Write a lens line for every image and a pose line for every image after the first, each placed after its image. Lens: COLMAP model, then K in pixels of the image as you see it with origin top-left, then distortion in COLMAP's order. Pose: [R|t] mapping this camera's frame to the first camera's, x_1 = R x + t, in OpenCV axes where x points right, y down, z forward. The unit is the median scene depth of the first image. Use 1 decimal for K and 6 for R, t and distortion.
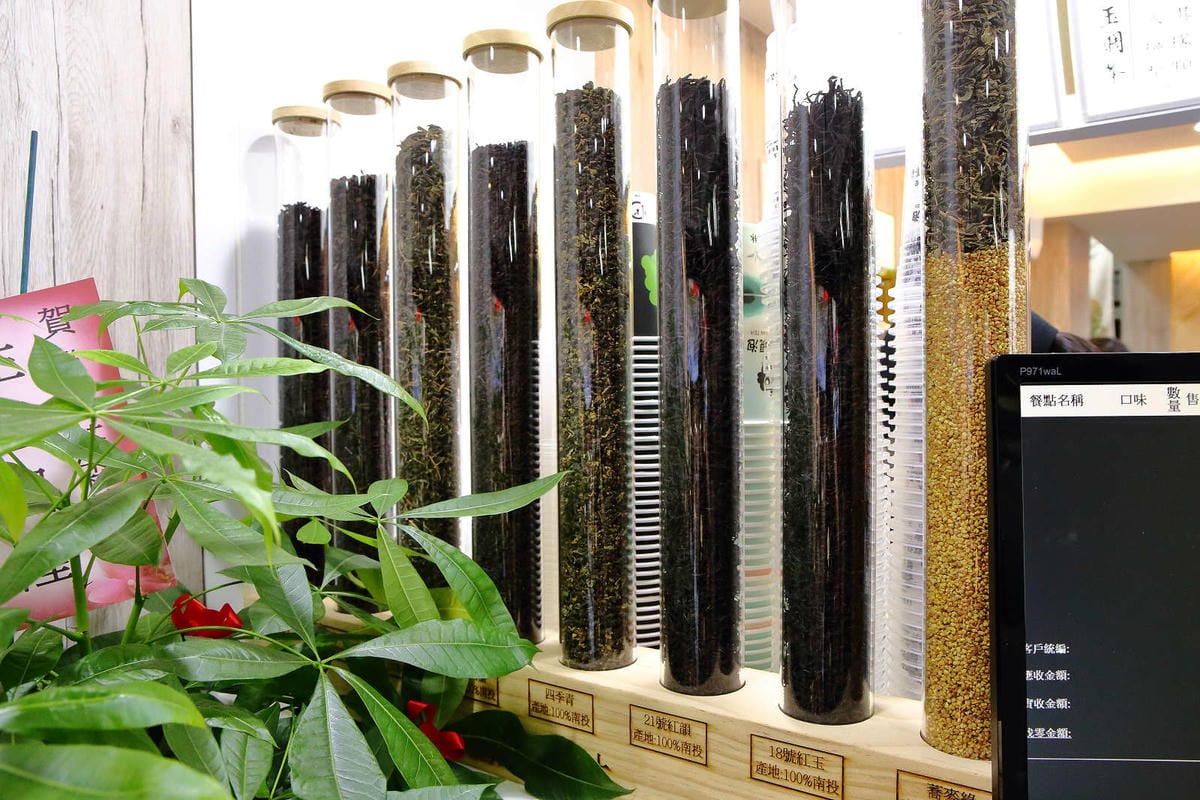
lens RADIAL K [[877.0, 0, 600.0], [0, 877.0, 400.0], [0, 0, 1]] dist [-0.004004, -0.002201]
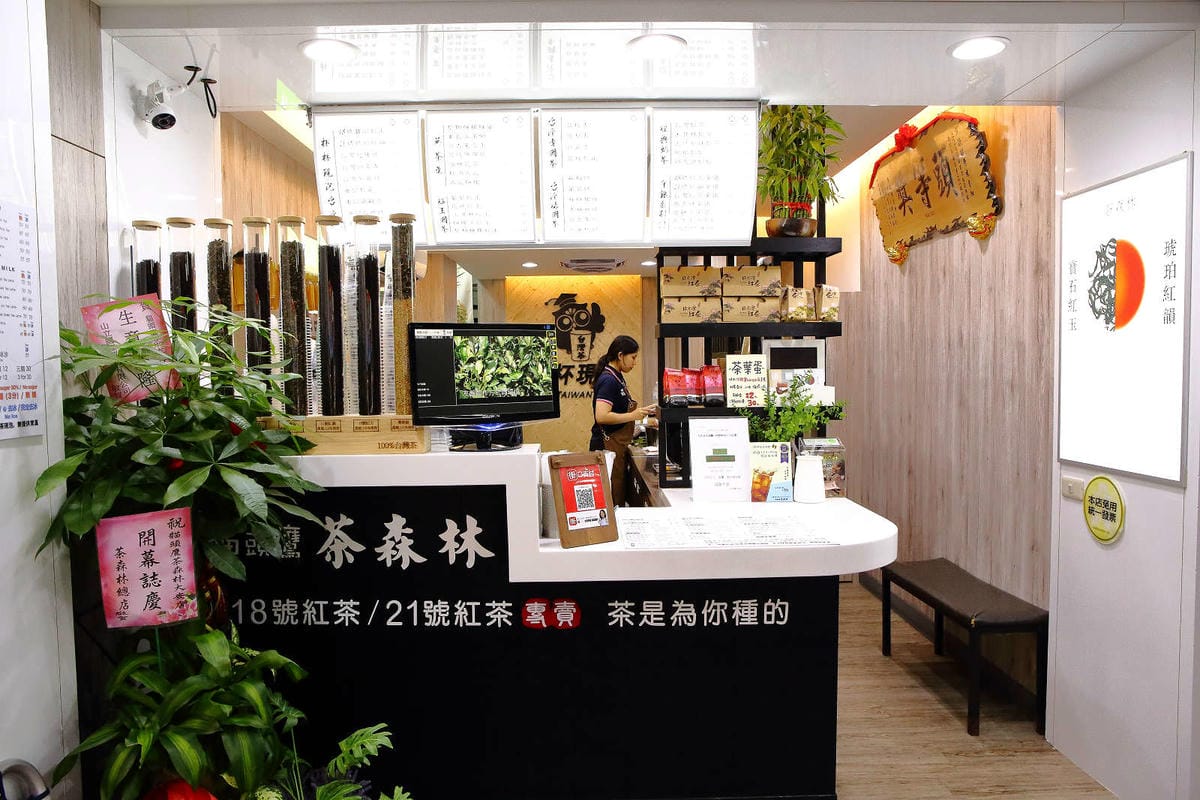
lens RADIAL K [[901.4, 0, 600.0], [0, 901.4, 400.0], [0, 0, 1]] dist [-0.089271, 0.000834]
pose [[0.795783, -0.020956, 0.605219, -0.957074], [0.017012, 0.999780, 0.012249, 0.186105], [-0.605342, 0.000548, 0.795965, -1.985094]]
